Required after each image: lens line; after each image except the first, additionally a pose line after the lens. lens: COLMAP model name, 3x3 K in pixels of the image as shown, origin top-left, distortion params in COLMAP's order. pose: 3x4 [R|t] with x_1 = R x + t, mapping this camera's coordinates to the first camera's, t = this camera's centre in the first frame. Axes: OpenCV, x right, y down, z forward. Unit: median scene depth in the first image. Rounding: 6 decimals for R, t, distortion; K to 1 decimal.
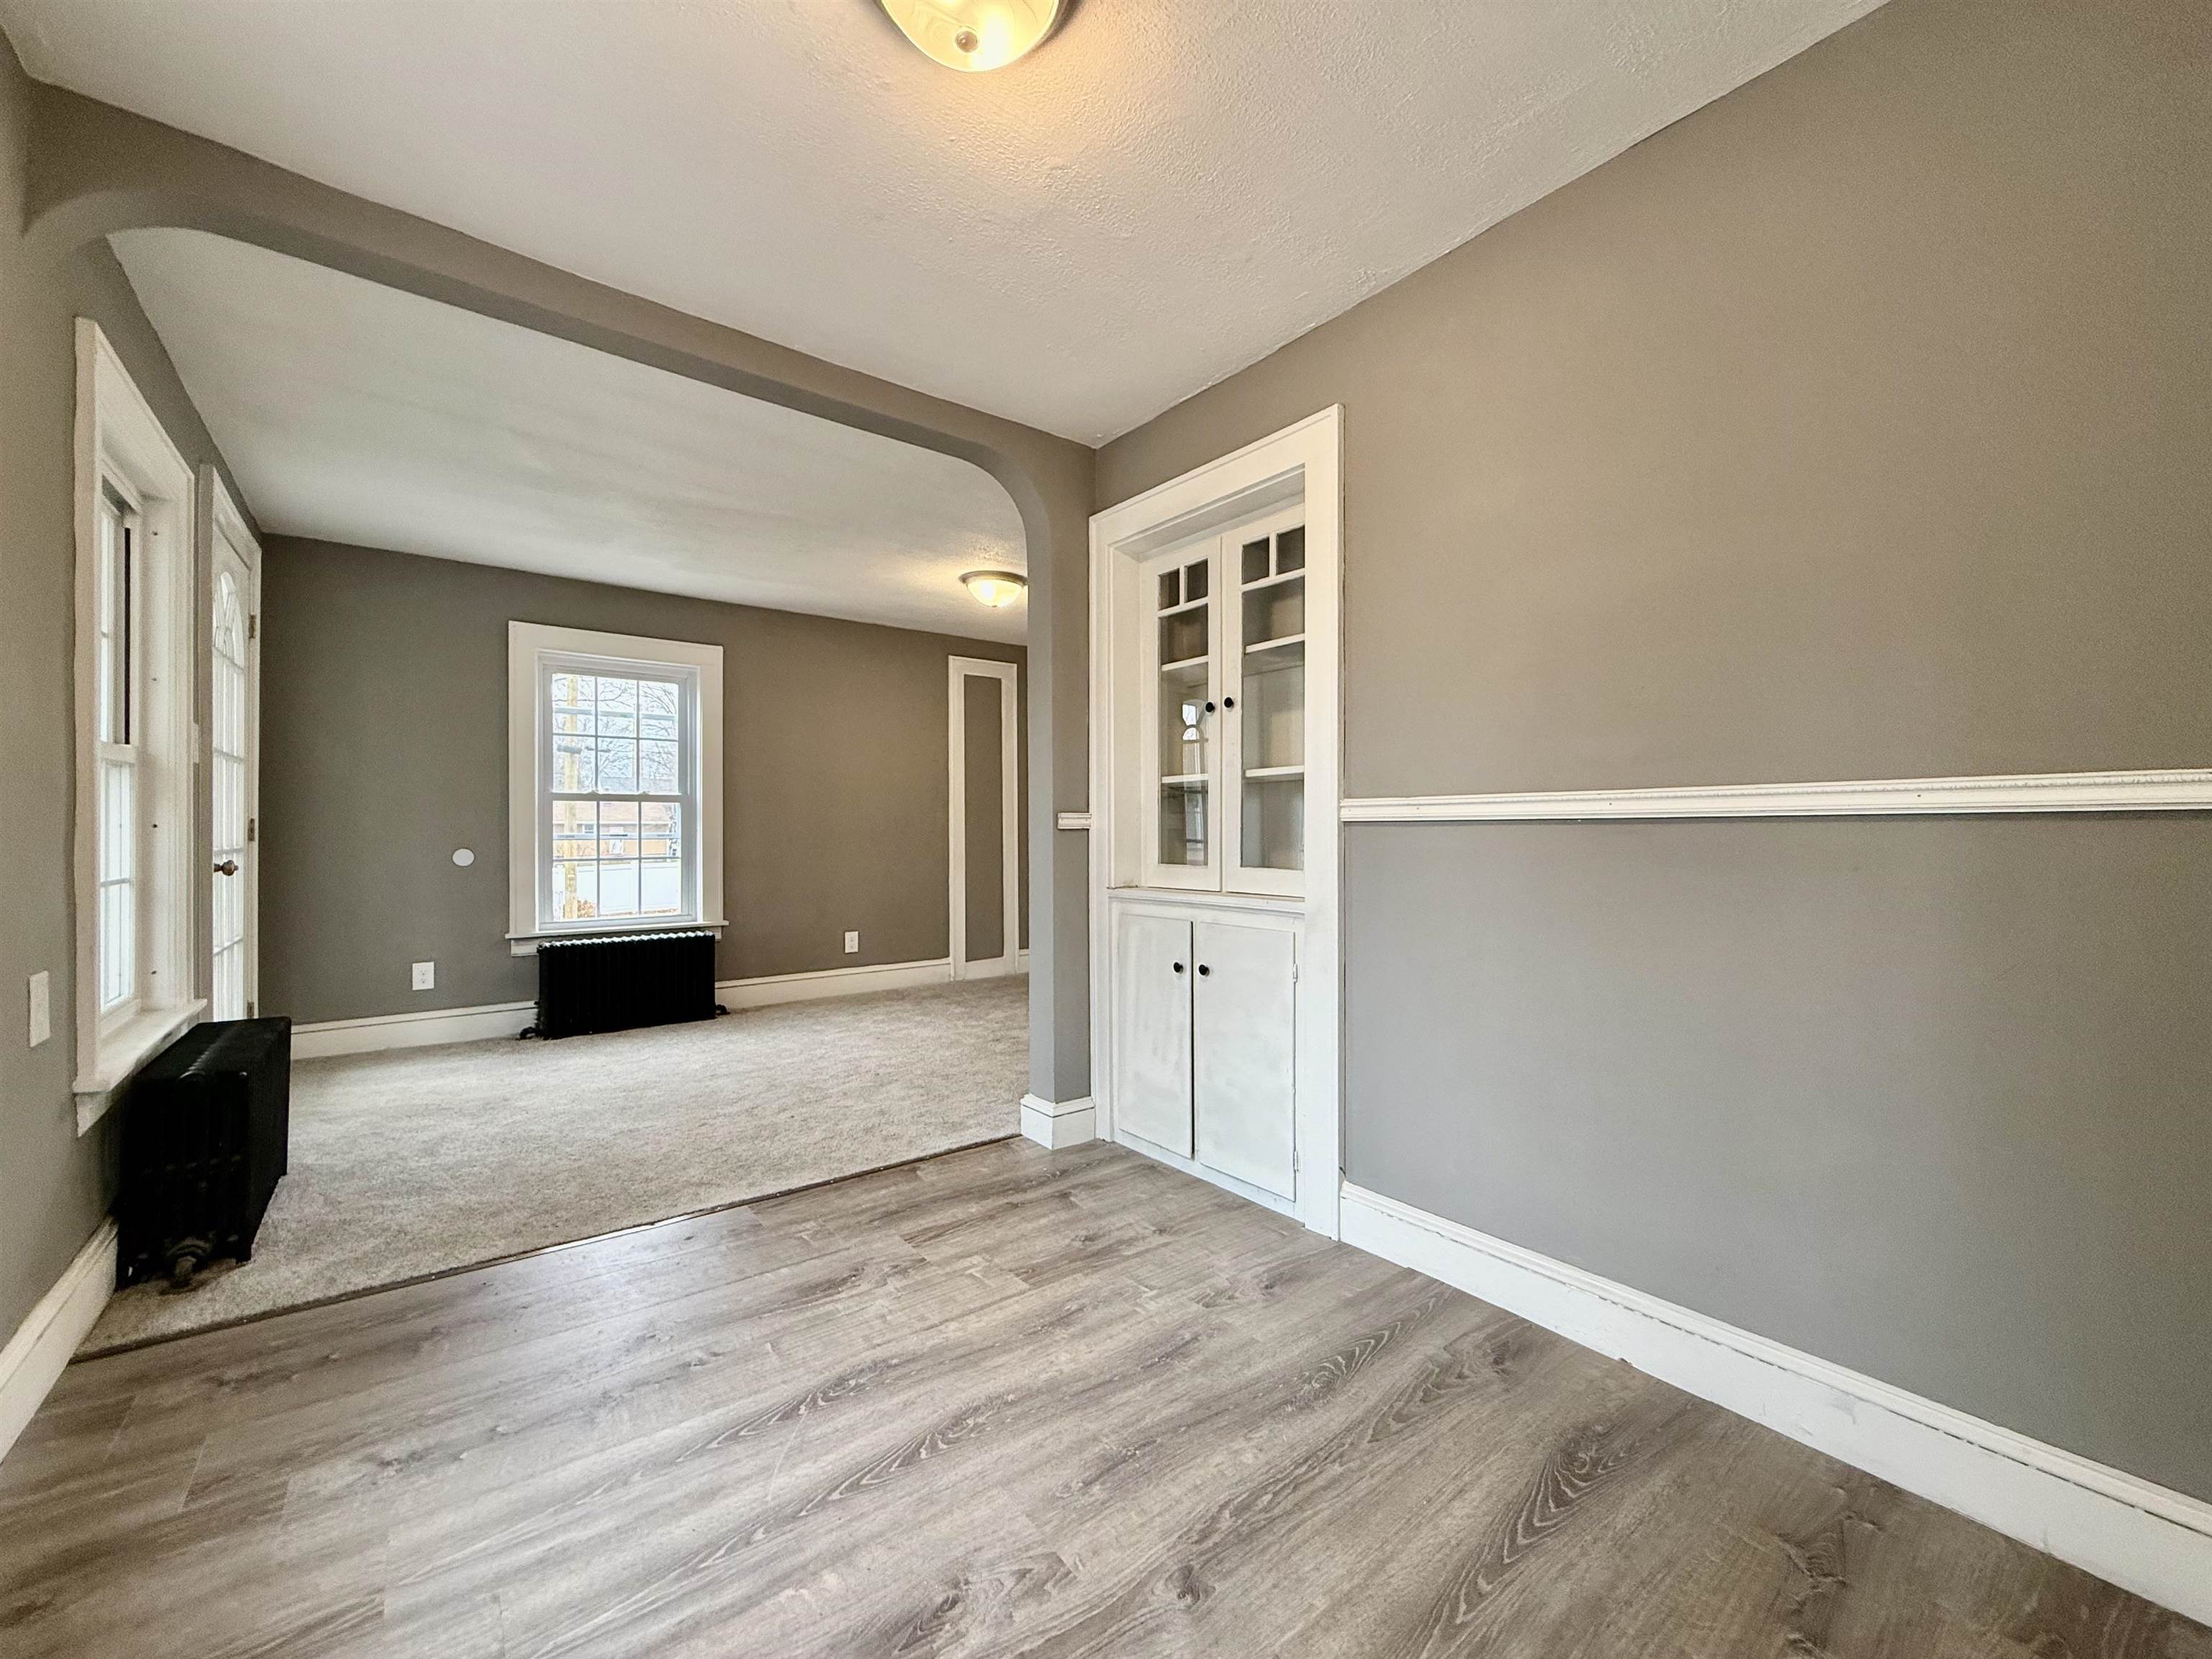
lens RADIAL K [[879.6, 0, 1099.3], [0, 879.6, 826.9], [0, 0, 1]] dist [0.000686, 0.000032]
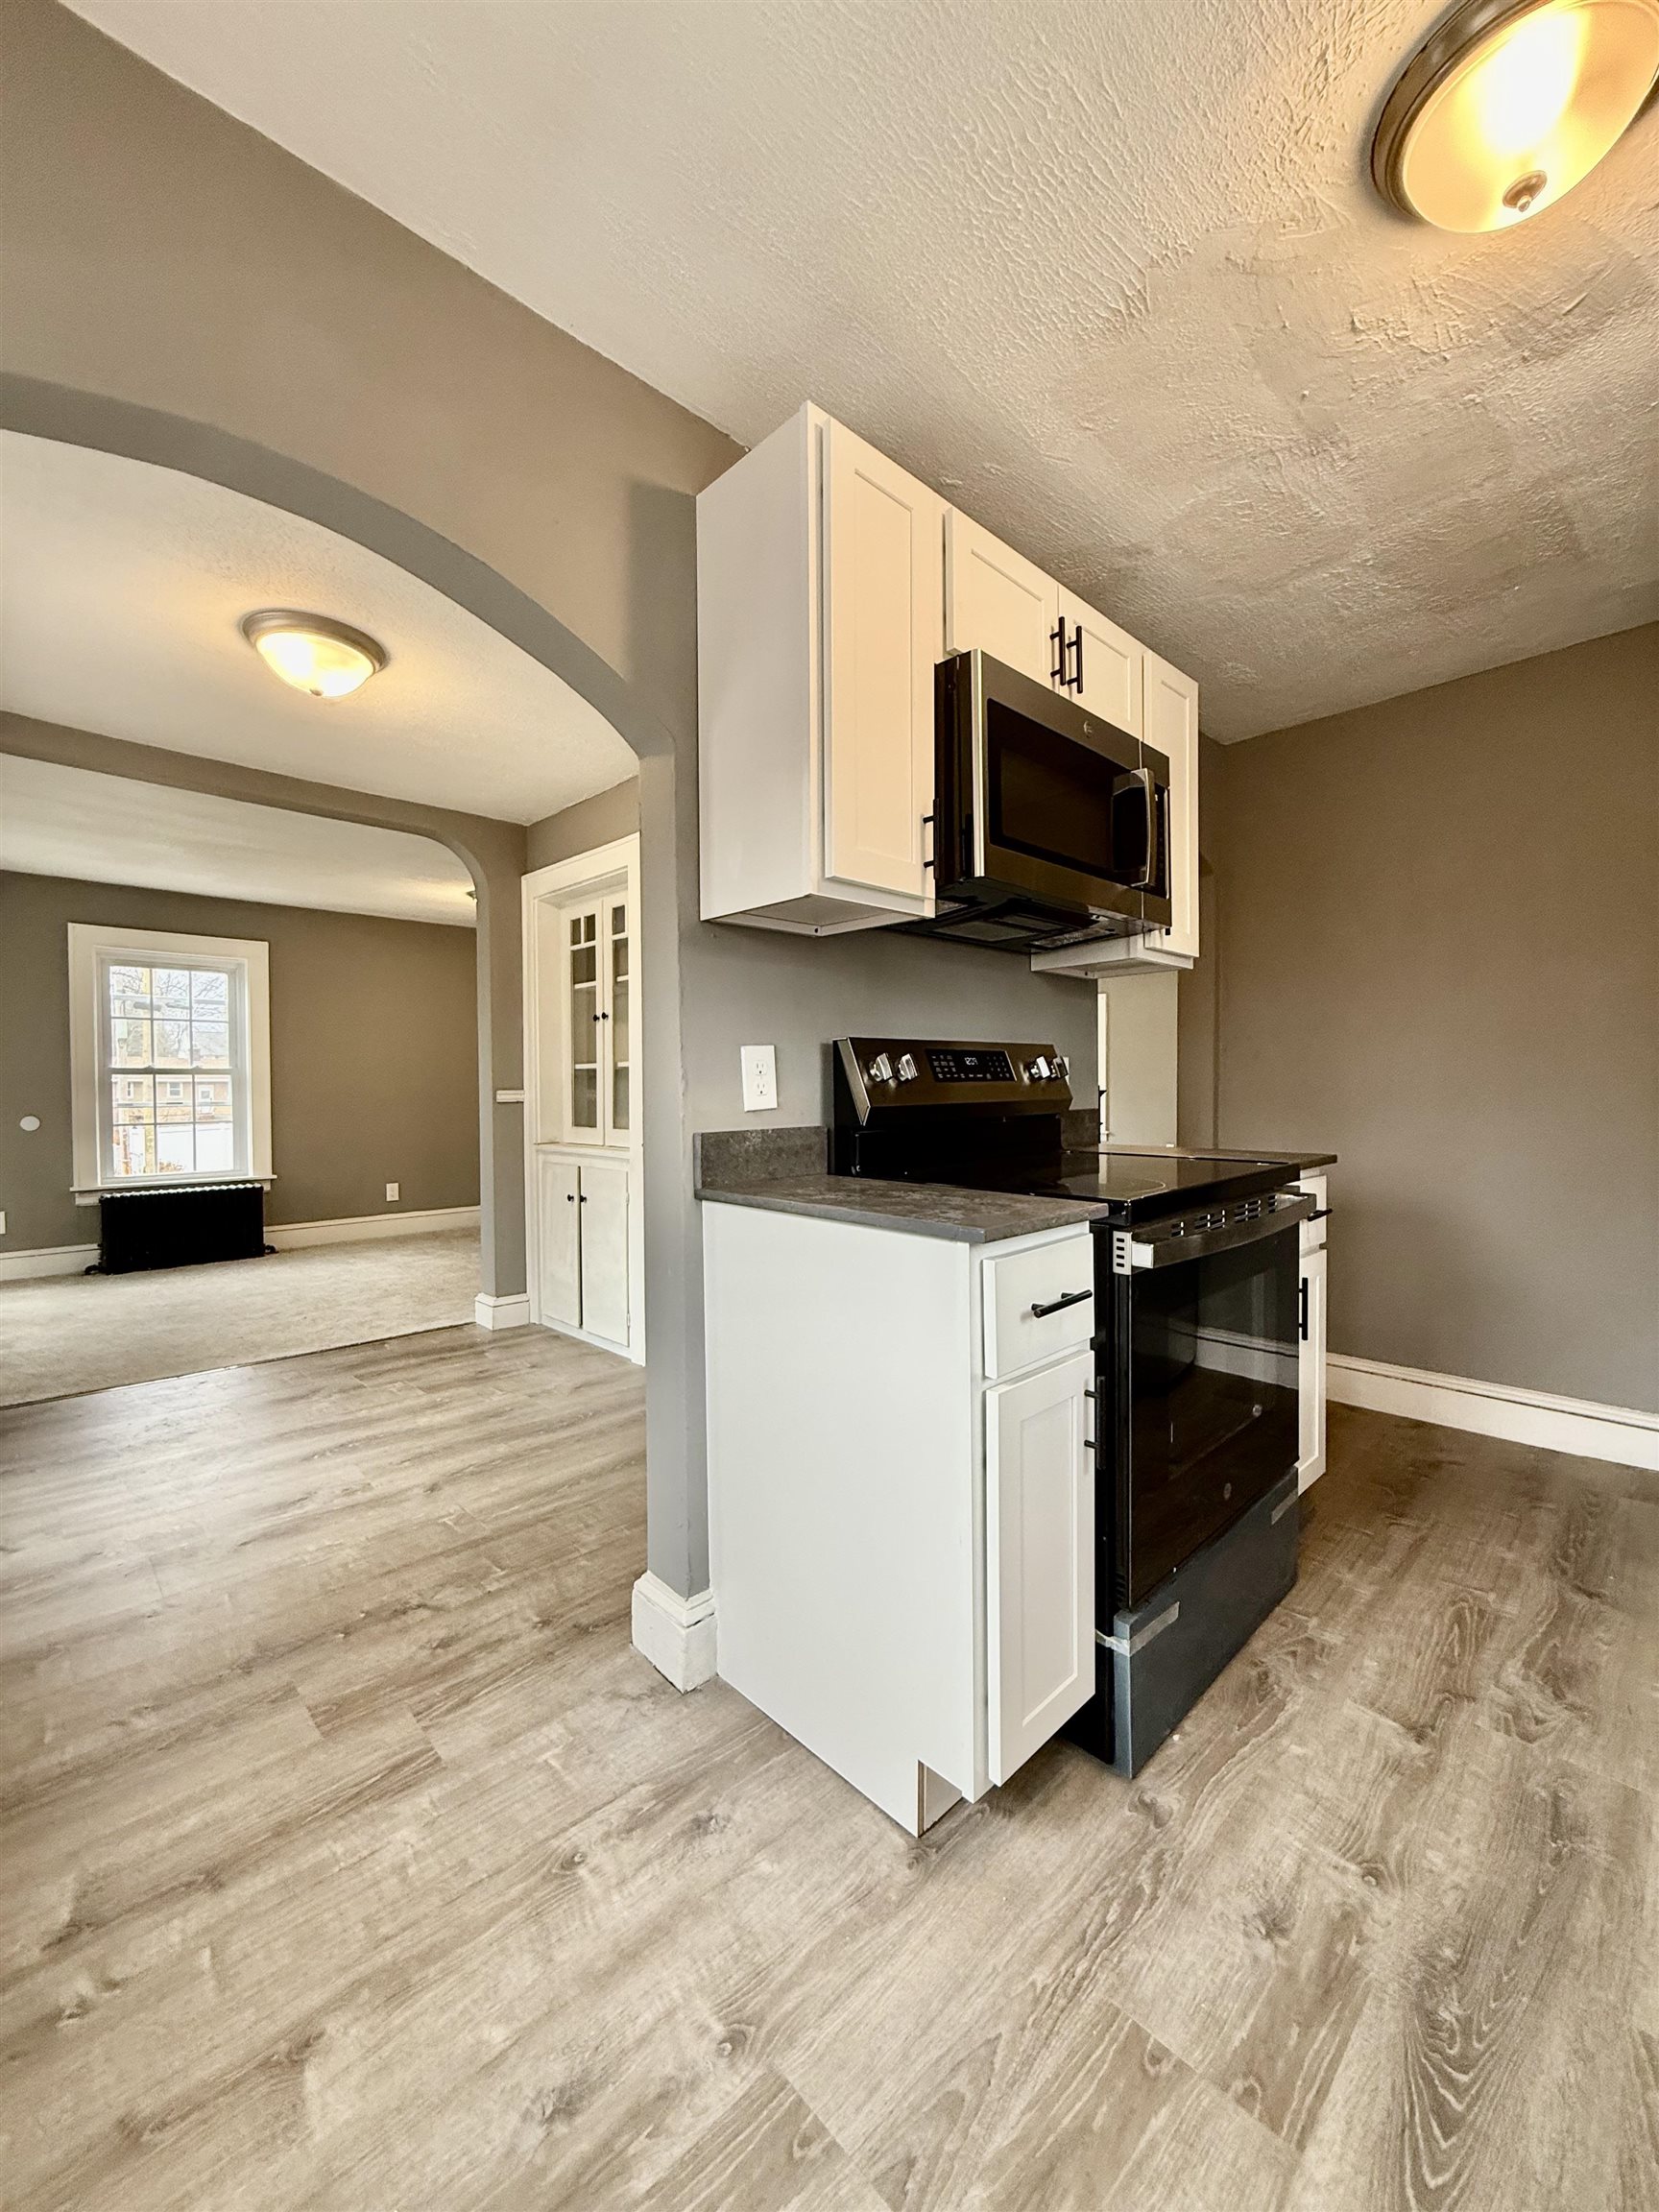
lens RADIAL K [[879.6, 0, 832.0], [0, 879.6, 1103.1], [0, 0, 1]] dist [0.000686, 0.000032]
pose [[0.993564, -0.003870, 0.113202, 0.349521], [0.001353, 0.999750, 0.022307, -0.028516], [-0.113260, -0.022010, 0.993322, -0.481938]]
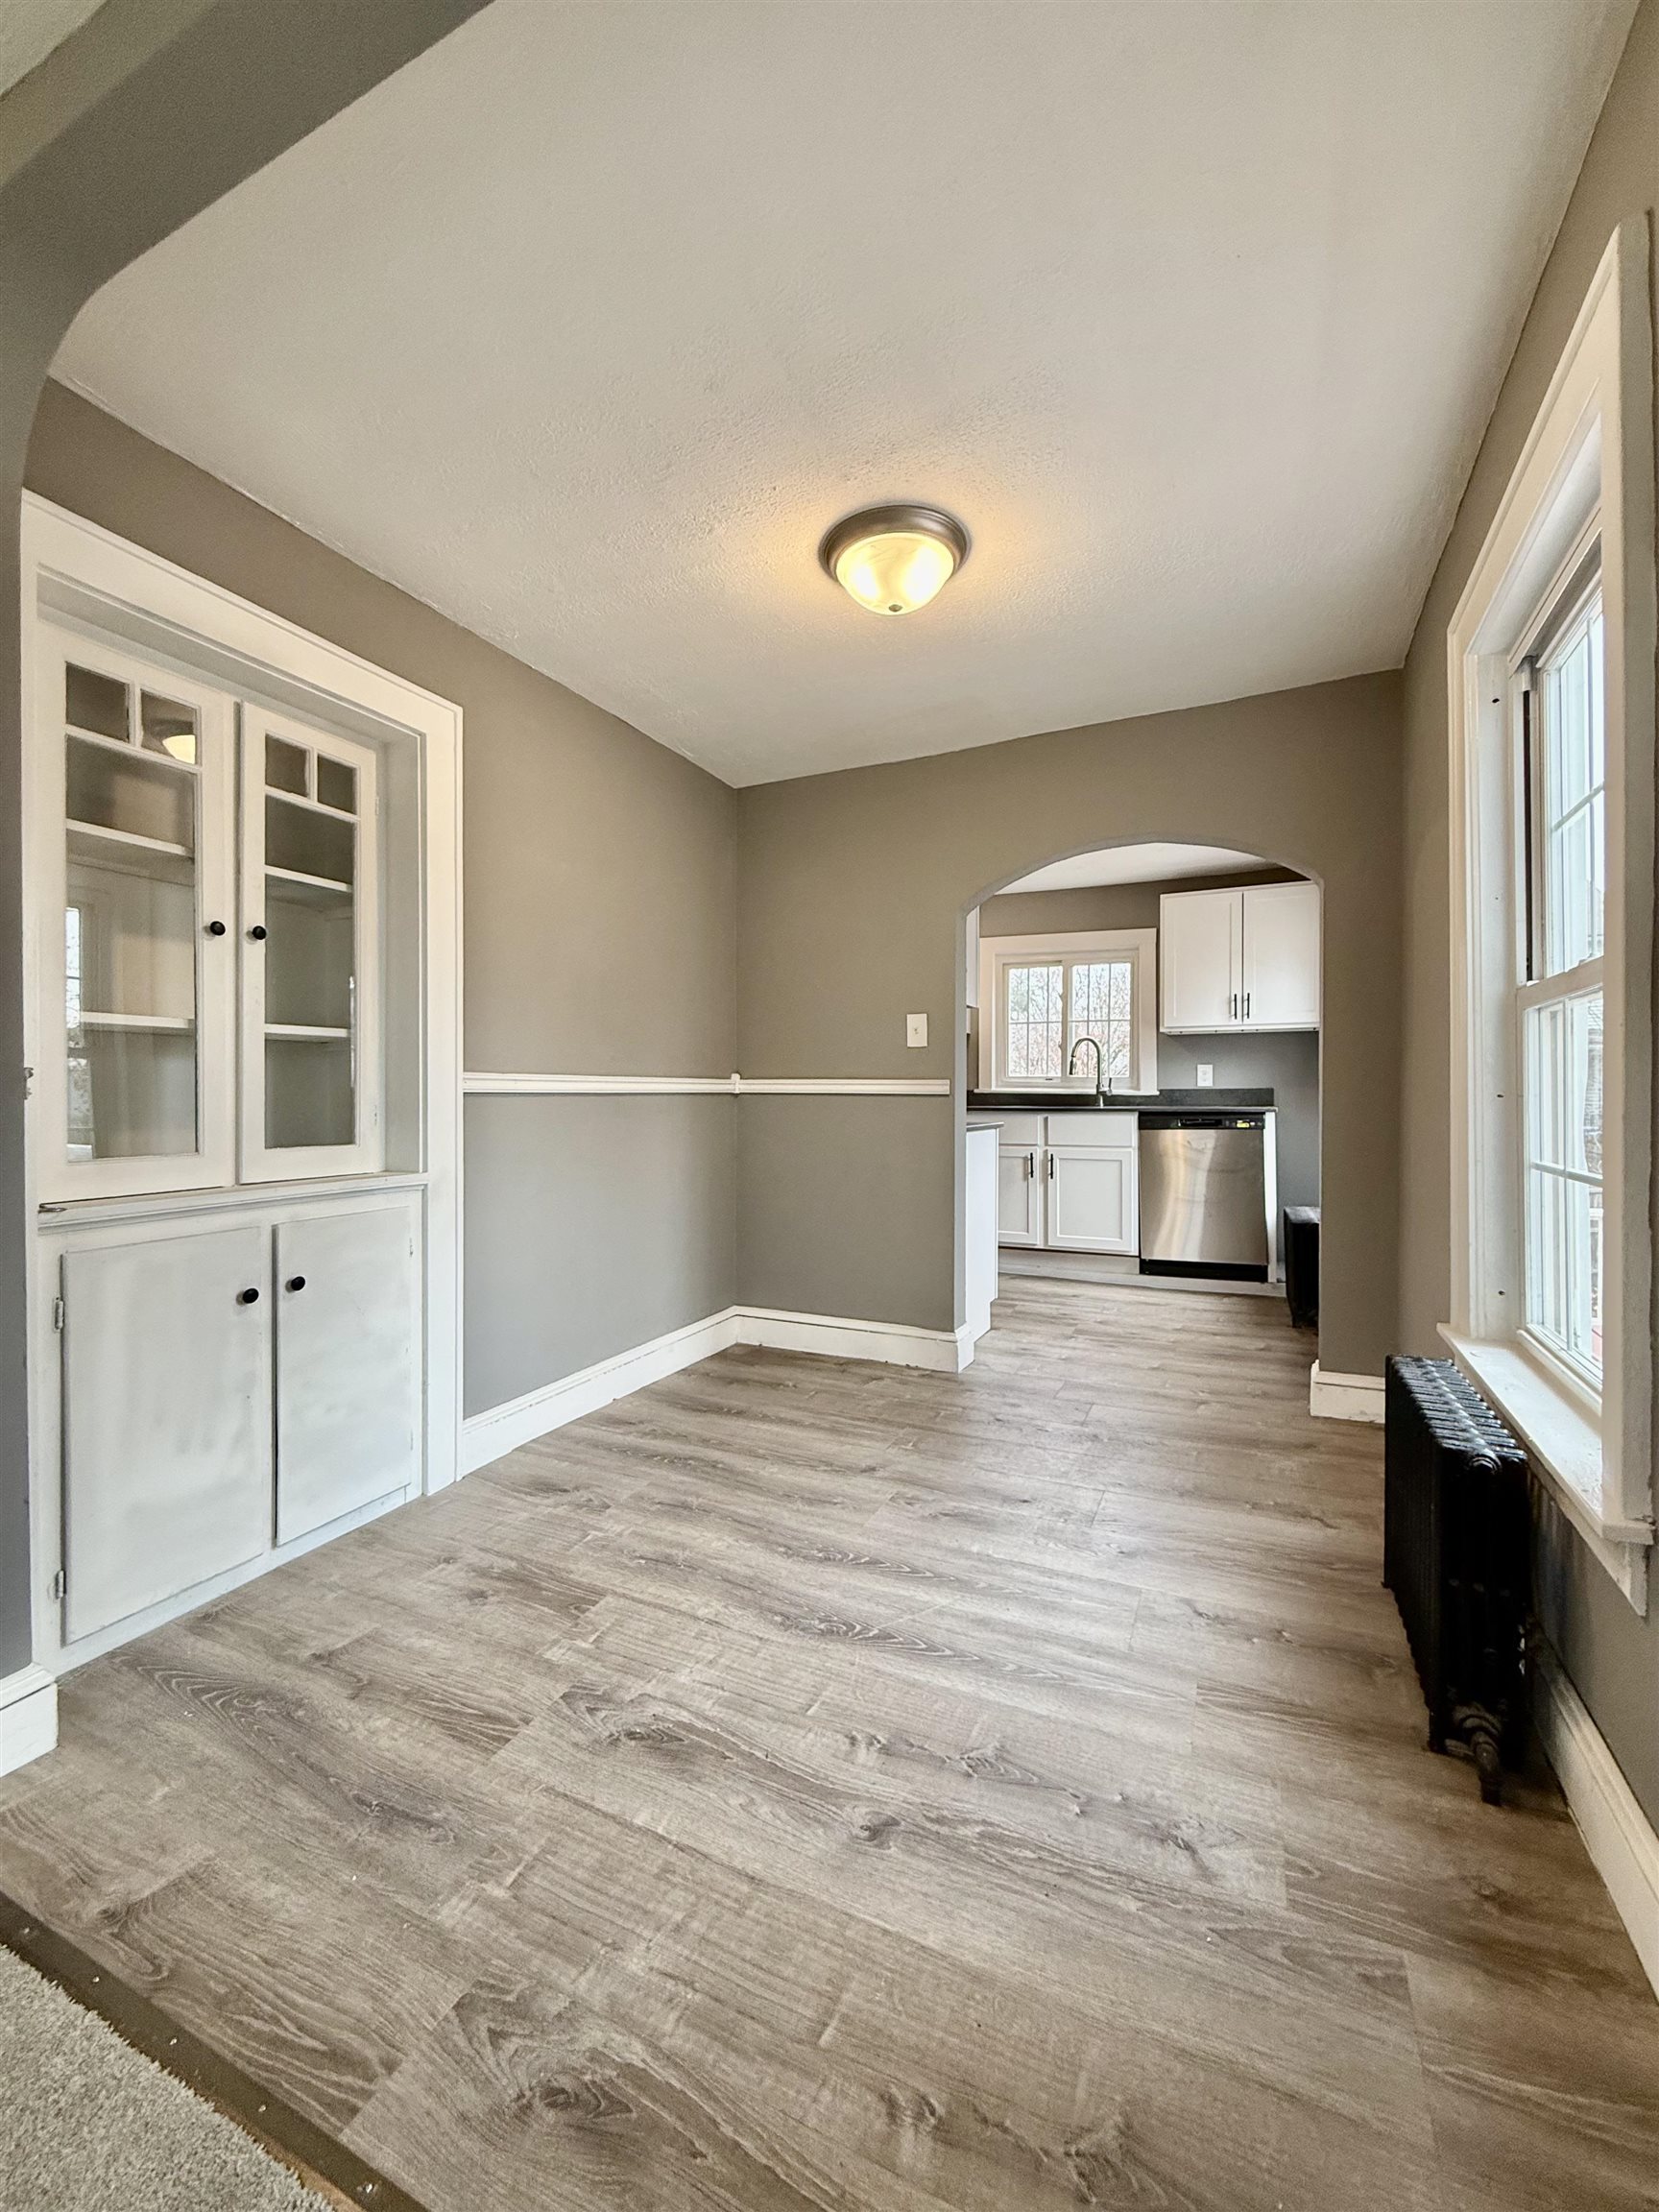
lens RADIAL K [[879.6, 0, 833.3], [0, 879.6, 1099.3], [0, 0, 1]] dist [0.000686, 0.000032]
pose [[-0.457667, -0.001263, 0.889123, -0.740452], [-0.000756, 0.999999, 0.001031, 0.000714], [-0.889123, -0.000200, -0.457667, 0.891241]]
